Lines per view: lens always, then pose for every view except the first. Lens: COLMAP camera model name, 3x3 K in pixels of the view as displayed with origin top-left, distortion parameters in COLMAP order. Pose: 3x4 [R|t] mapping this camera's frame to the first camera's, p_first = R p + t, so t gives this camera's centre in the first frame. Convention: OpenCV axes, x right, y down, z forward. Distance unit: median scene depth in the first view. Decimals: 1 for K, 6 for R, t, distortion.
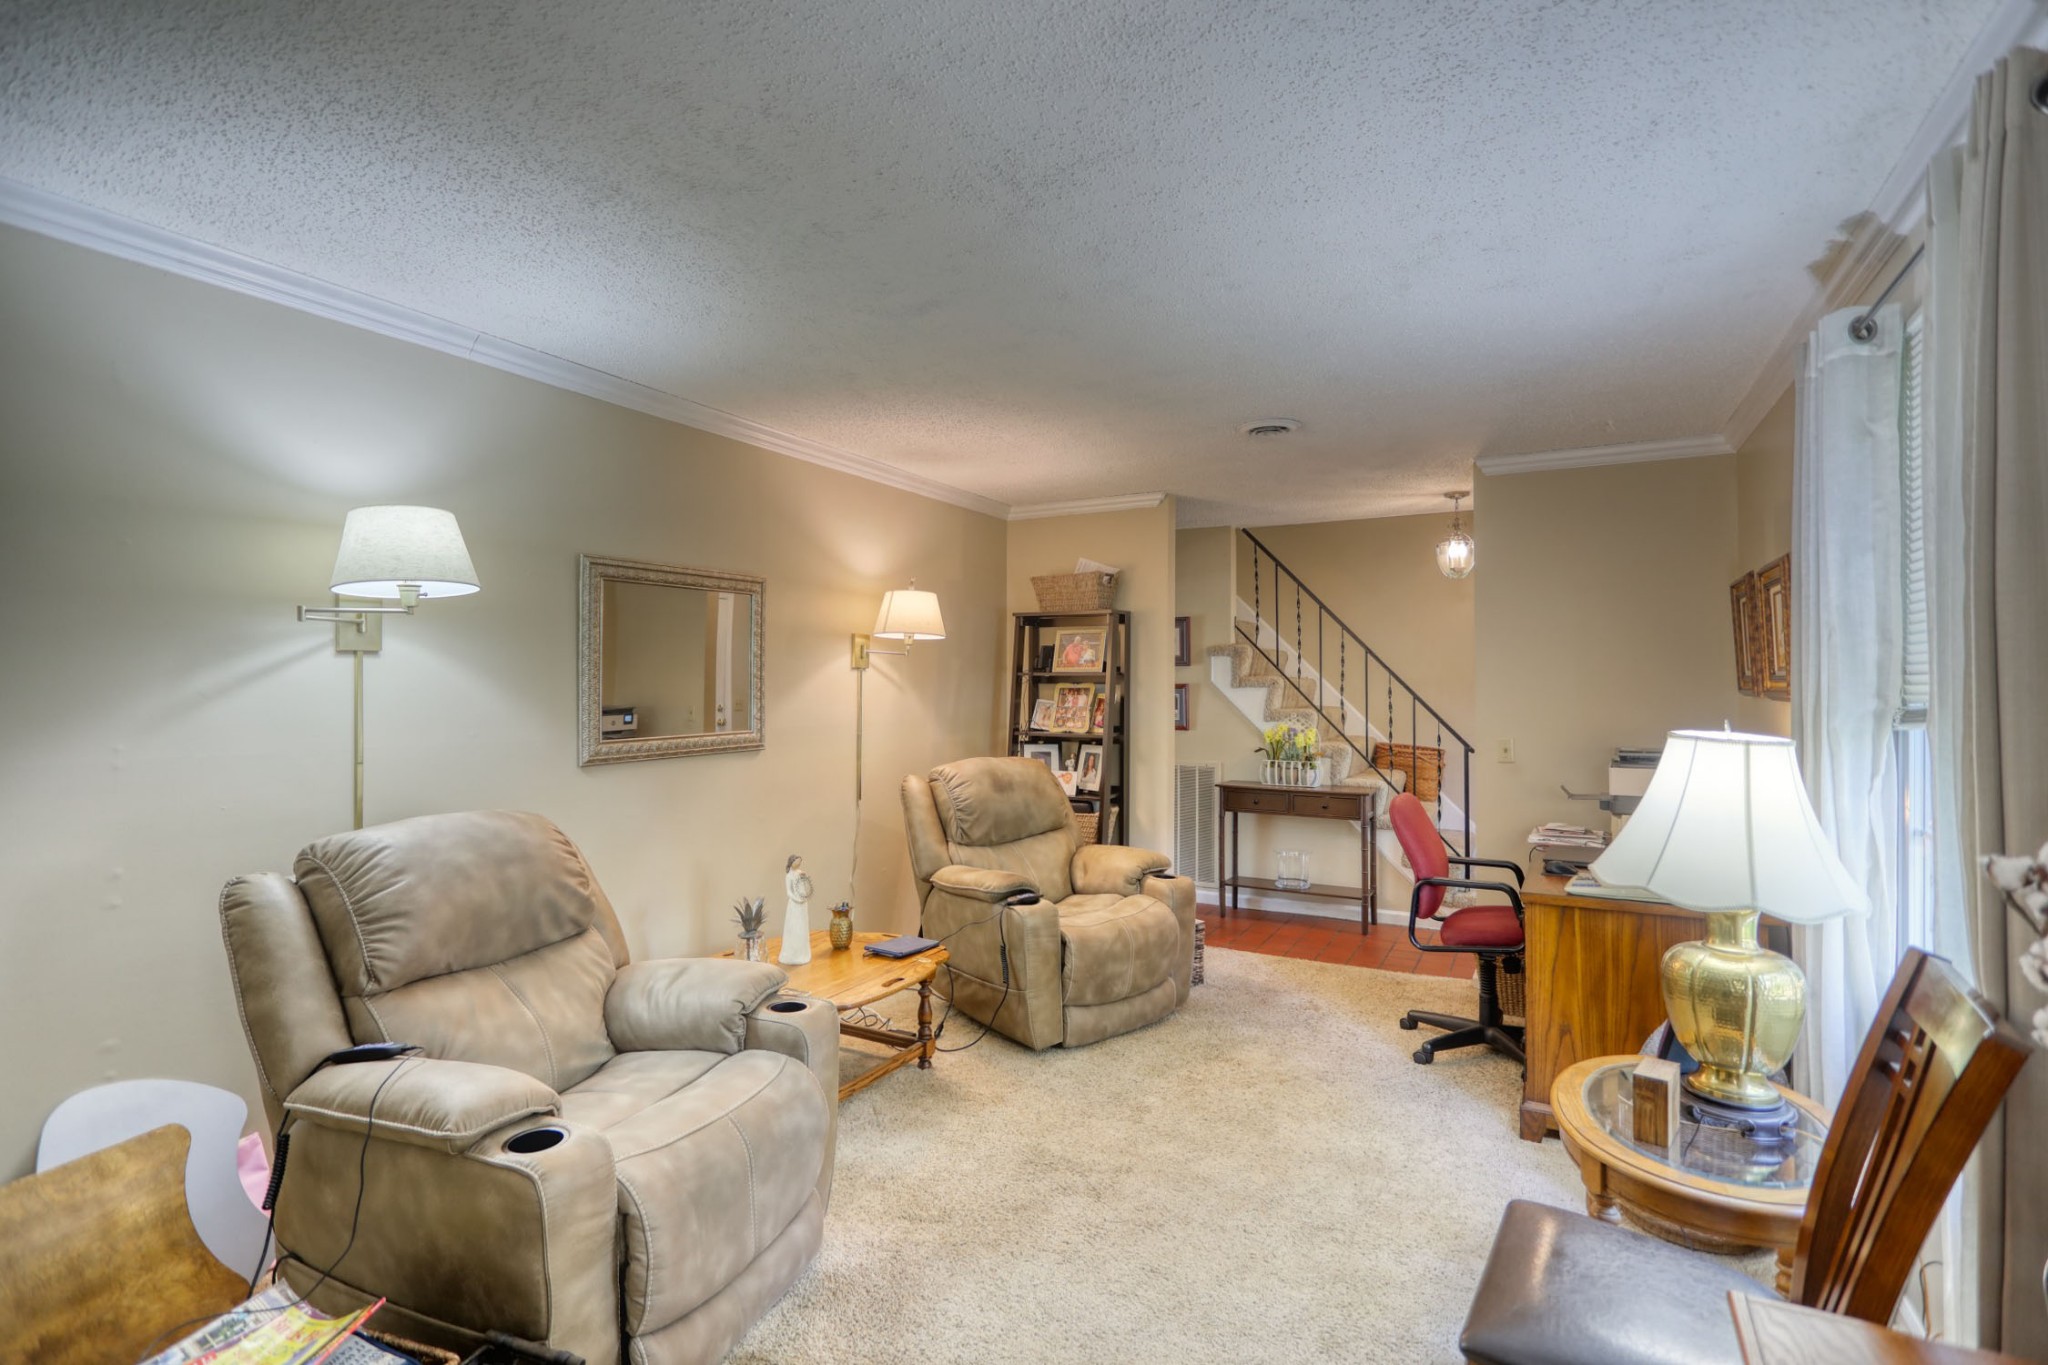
lens RADIAL K [[970.7, 0, 1025.2], [0, 970.7, 685.7], [0, 0, 1]] dist [-0.000559, 0.002104]
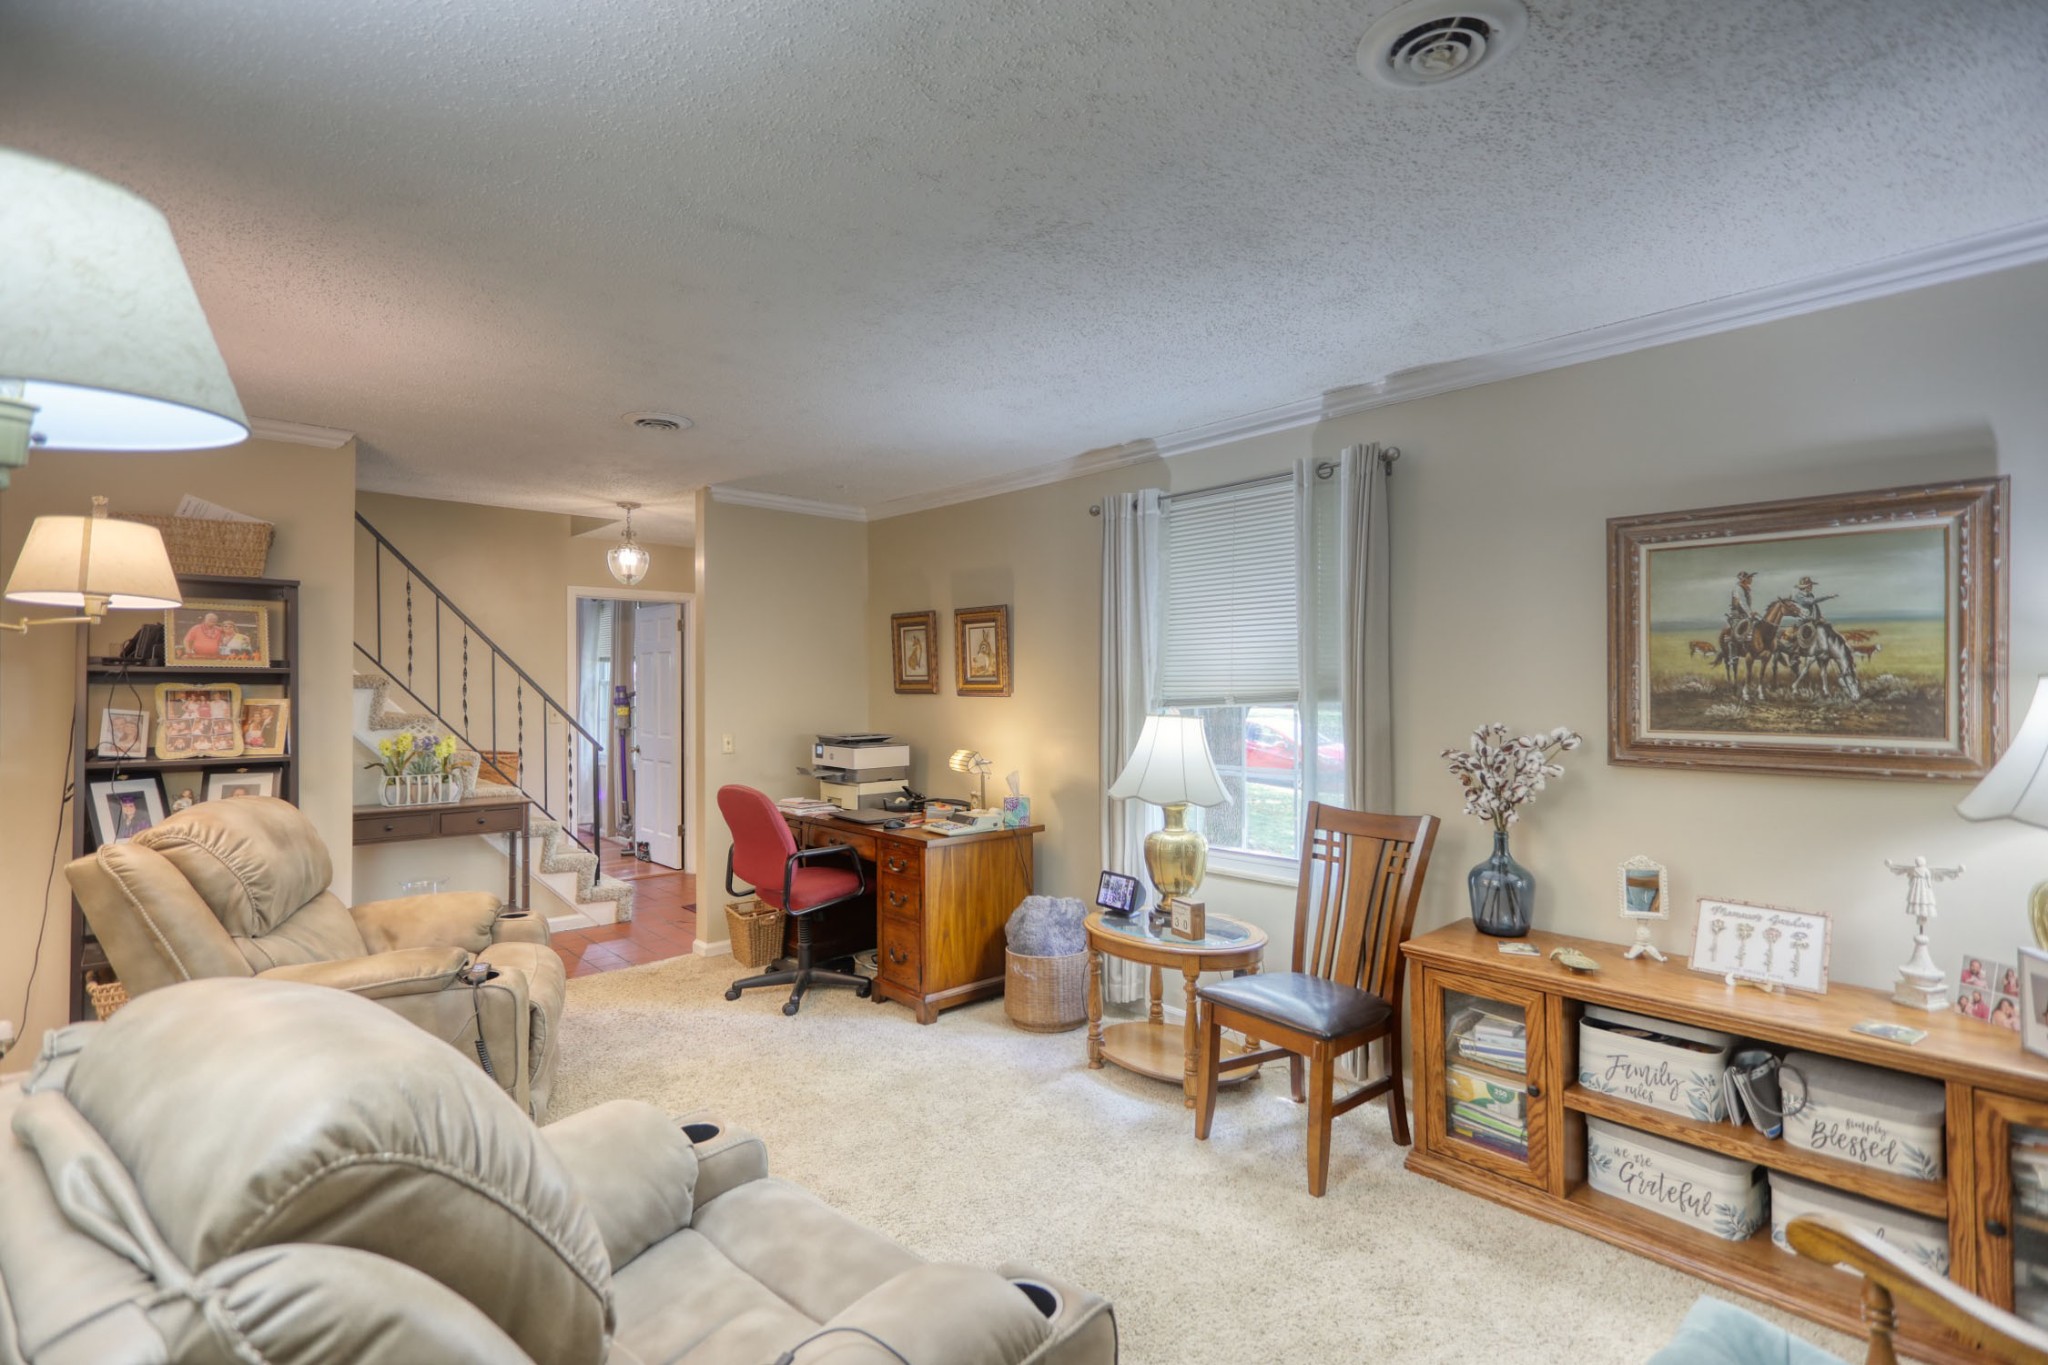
lens RADIAL K [[970.7, 0, 1024.6], [0, 970.7, 679.2], [0, 0, 1]] dist [-0.000559, 0.002104]
pose [[0.306722, 0.006396, 0.951778, -0.417610], [-0.000721, 0.999979, -0.006488, -0.001578], [-0.951799, 0.001304, 0.306720, 0.263329]]
